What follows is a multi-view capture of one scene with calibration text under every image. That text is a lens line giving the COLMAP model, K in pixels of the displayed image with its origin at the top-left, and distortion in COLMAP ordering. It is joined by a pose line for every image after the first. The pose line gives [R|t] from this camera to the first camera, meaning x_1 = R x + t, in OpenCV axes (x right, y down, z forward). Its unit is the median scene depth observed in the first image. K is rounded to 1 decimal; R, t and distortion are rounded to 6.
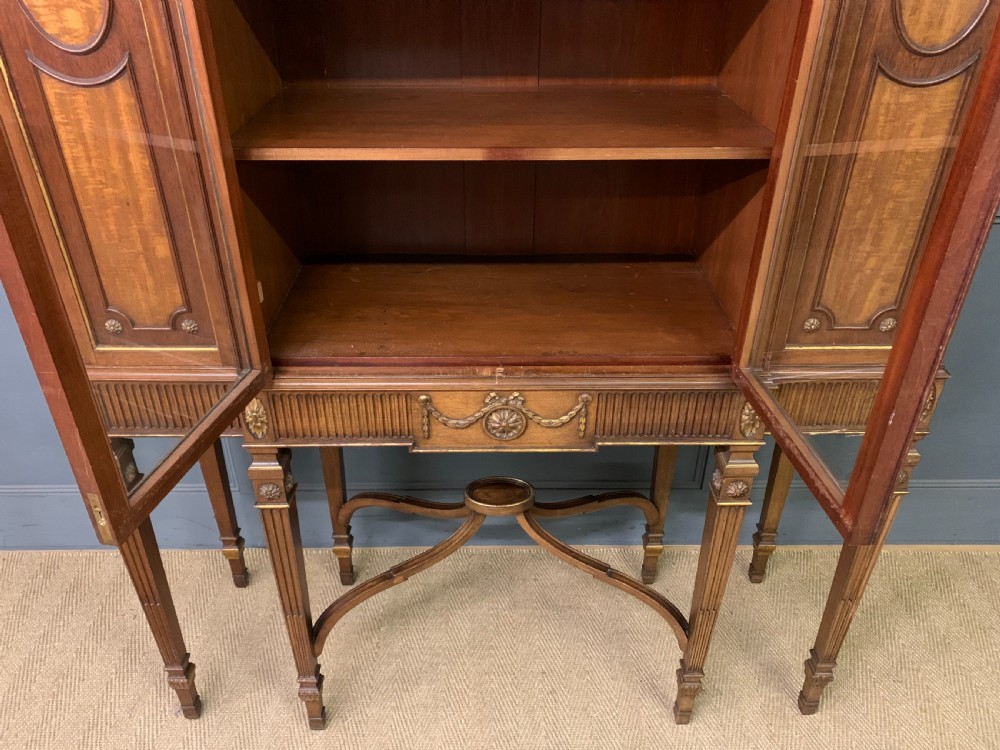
lens RADIAL K [[764.7, 0, 494.1], [0, 764.7, 383.6], [0, 0, 1]] dist [0.014331, -0.000117]
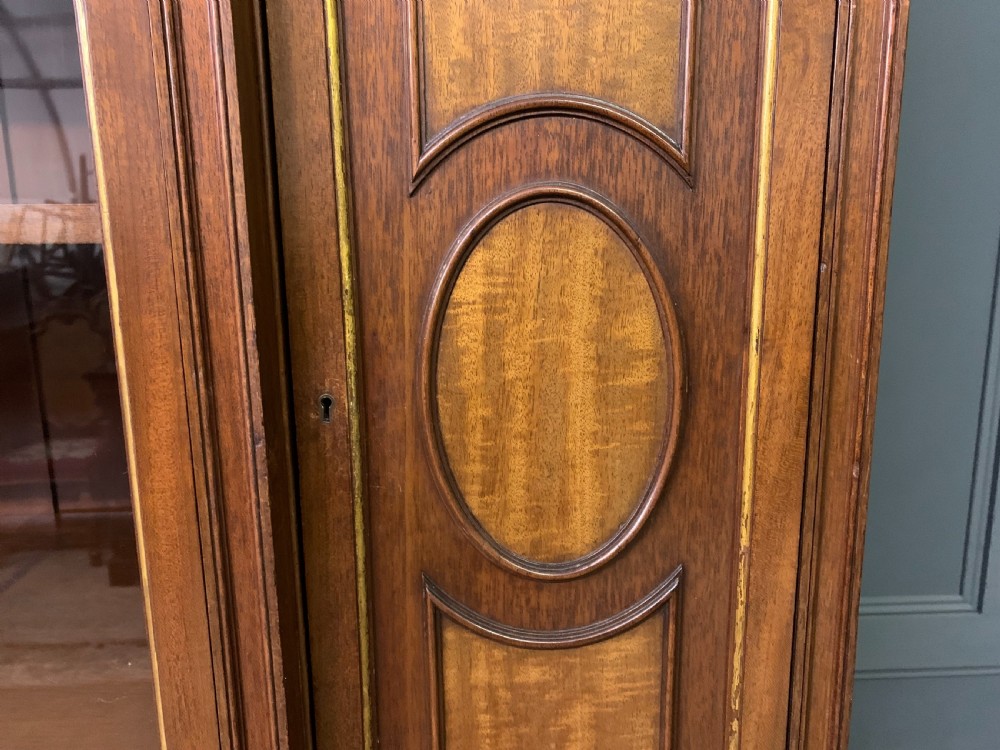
lens RADIAL K [[777.8, 0, 501.5], [0, 777.8, 392.0], [0, 0, 1]] dist [0.009806, -0.002449]
pose [[0.999471, -0.019165, 0.026260, 0.428894], [0.027530, 0.928574, -0.370125, -0.299117], [-0.017291, 0.370652, 0.928611, 0.477152]]
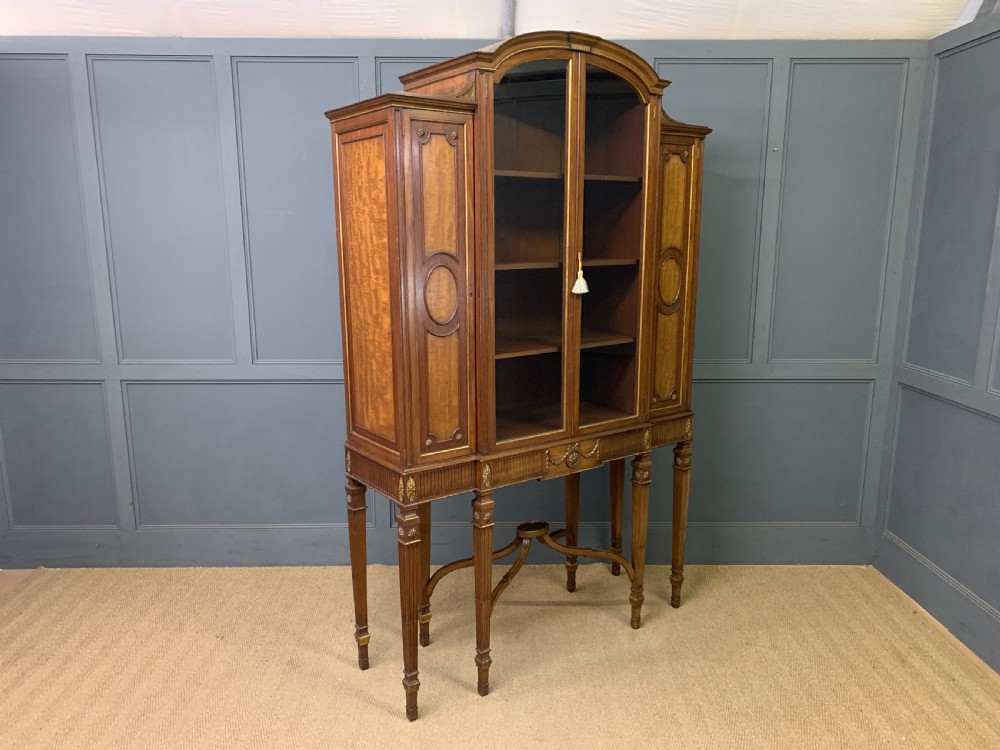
lens RADIAL K [[777.8, 0, 501.5], [0, 777.8, 392.0], [0, 0, 1]] dist [0.009806, -0.002449]
pose [[0.810846, -0.122585, 0.572278, -1.522643], [0.314522, 0.915888, -0.249450, 0.392495], [-0.493564, 0.382260, 0.781199, -0.836152]]
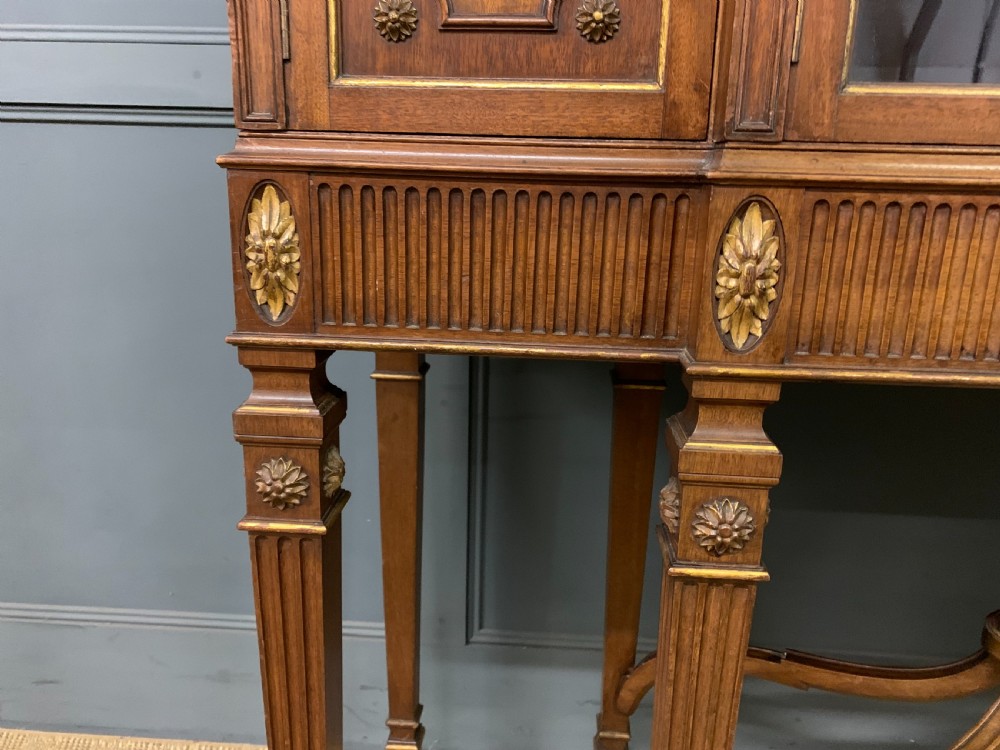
lens RADIAL K [[778.2, 0, 496.1], [0, 778.2, 373.0], [0, 0, 1]] dist [0.065723, -0.129551]
pose [[0.996577, 0.039938, -0.072377, -0.402413], [-0.059432, 0.954717, -0.291518, 0.199394], [0.057457, 0.294822, 0.953823, 0.669266]]
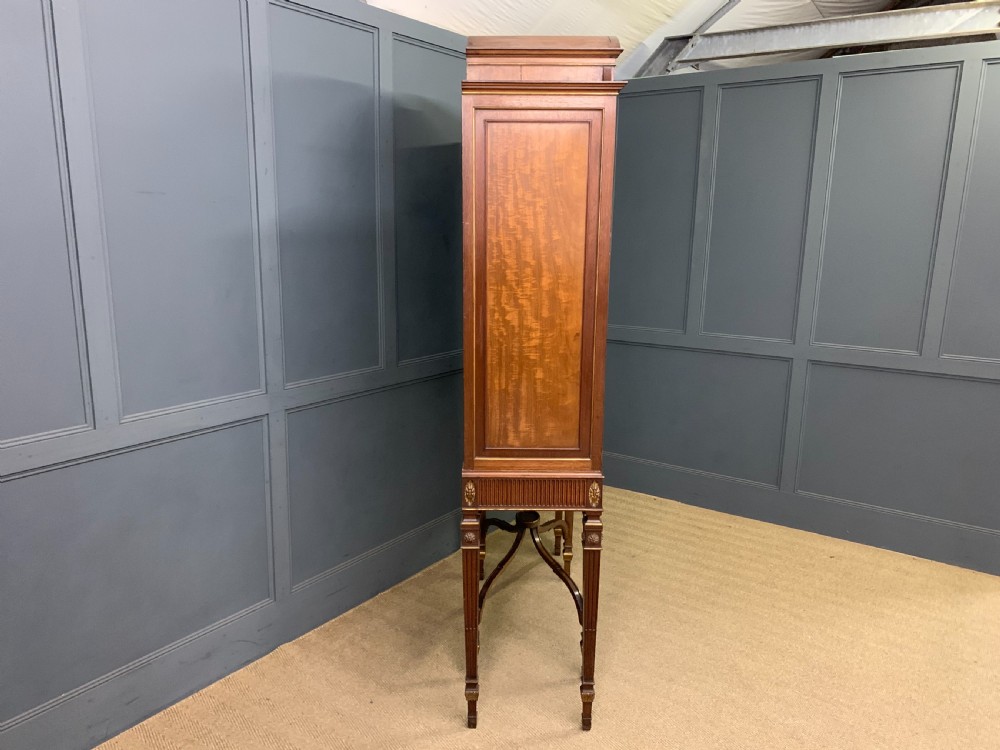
lens RADIAL K [[752.0, 0, 503.6], [0, 752.0, 375.7], [0, 0, 1]] dist [0.020210, -0.005212]
pose [[0.007789, -0.201612, 0.979434, -2.415008], [0.526492, 0.833538, 0.167393, -0.679041], [-0.850144, 0.514361, 0.112640, 0.854789]]
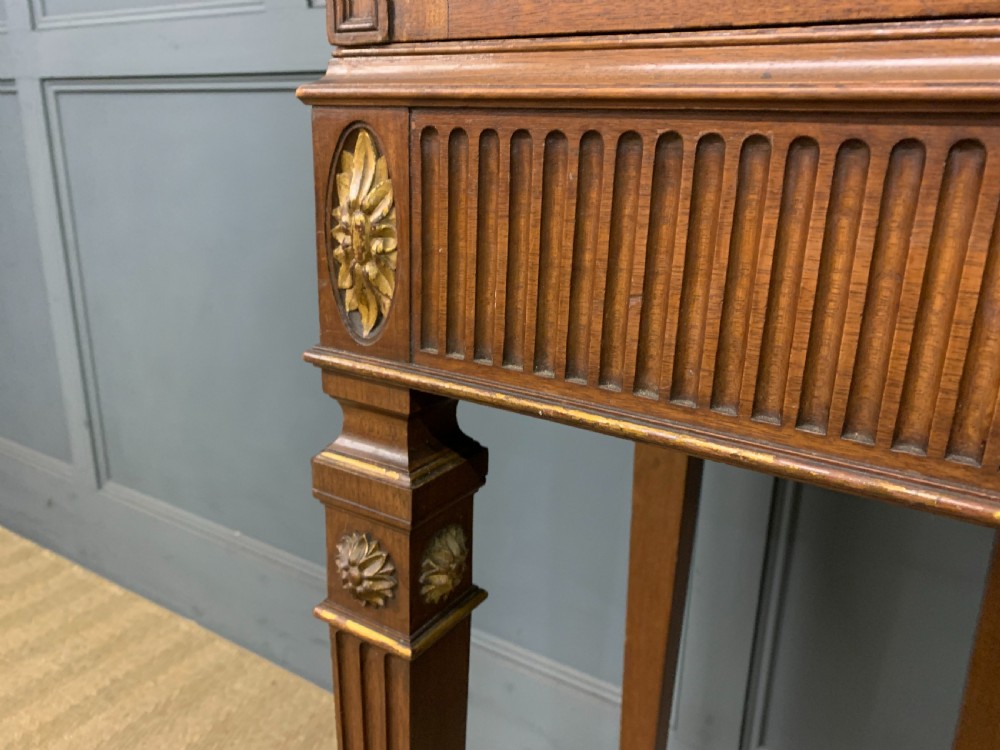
lens RADIAL K [[780.7, 0, 502.2], [0, 780.7, 375.9], [0, 0, 1]] dist [0.012388, -0.003893]
pose [[0.841493, 0.174176, -0.511422, -0.365792], [-0.309184, 0.931526, -0.191480, 0.110591], [0.443052, 0.319252, 0.837725, 0.842412]]
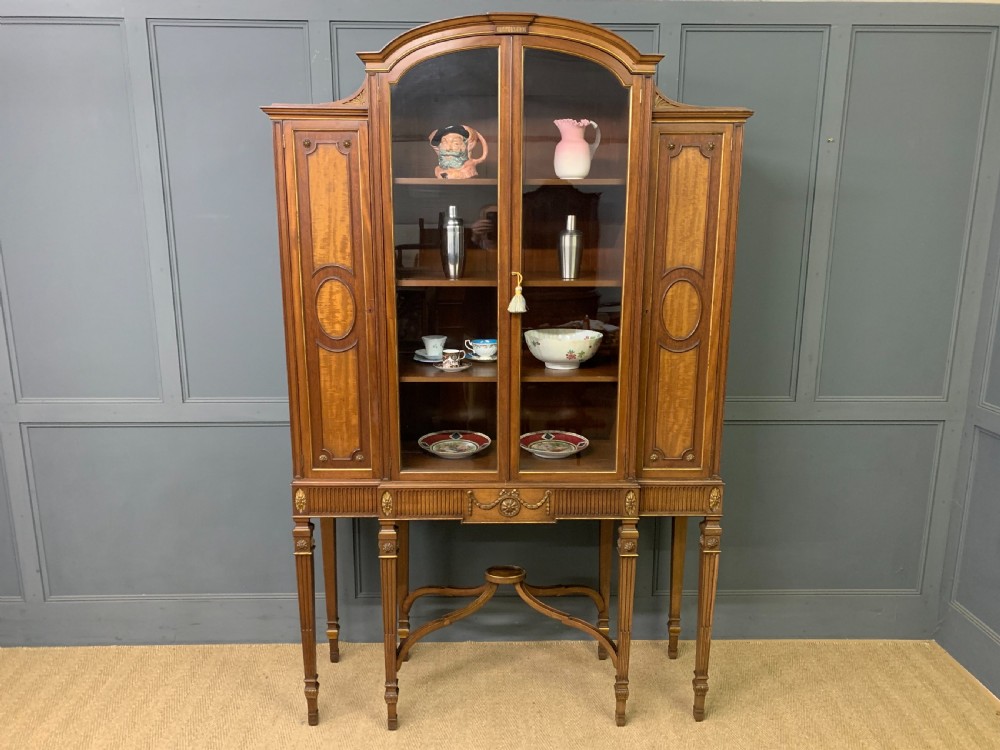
lens RADIAL K [[764.5, 0, 502.9], [0, 764.5, 382.1], [0, 0, 1]] dist [0.012094, 0.002138]
pose [[0.999846, 0.000647, 0.017543, -0.039453], [0.005344, 0.940670, -0.339281, 0.433268], [-0.016722, 0.339322, 0.940522, -1.029319]]
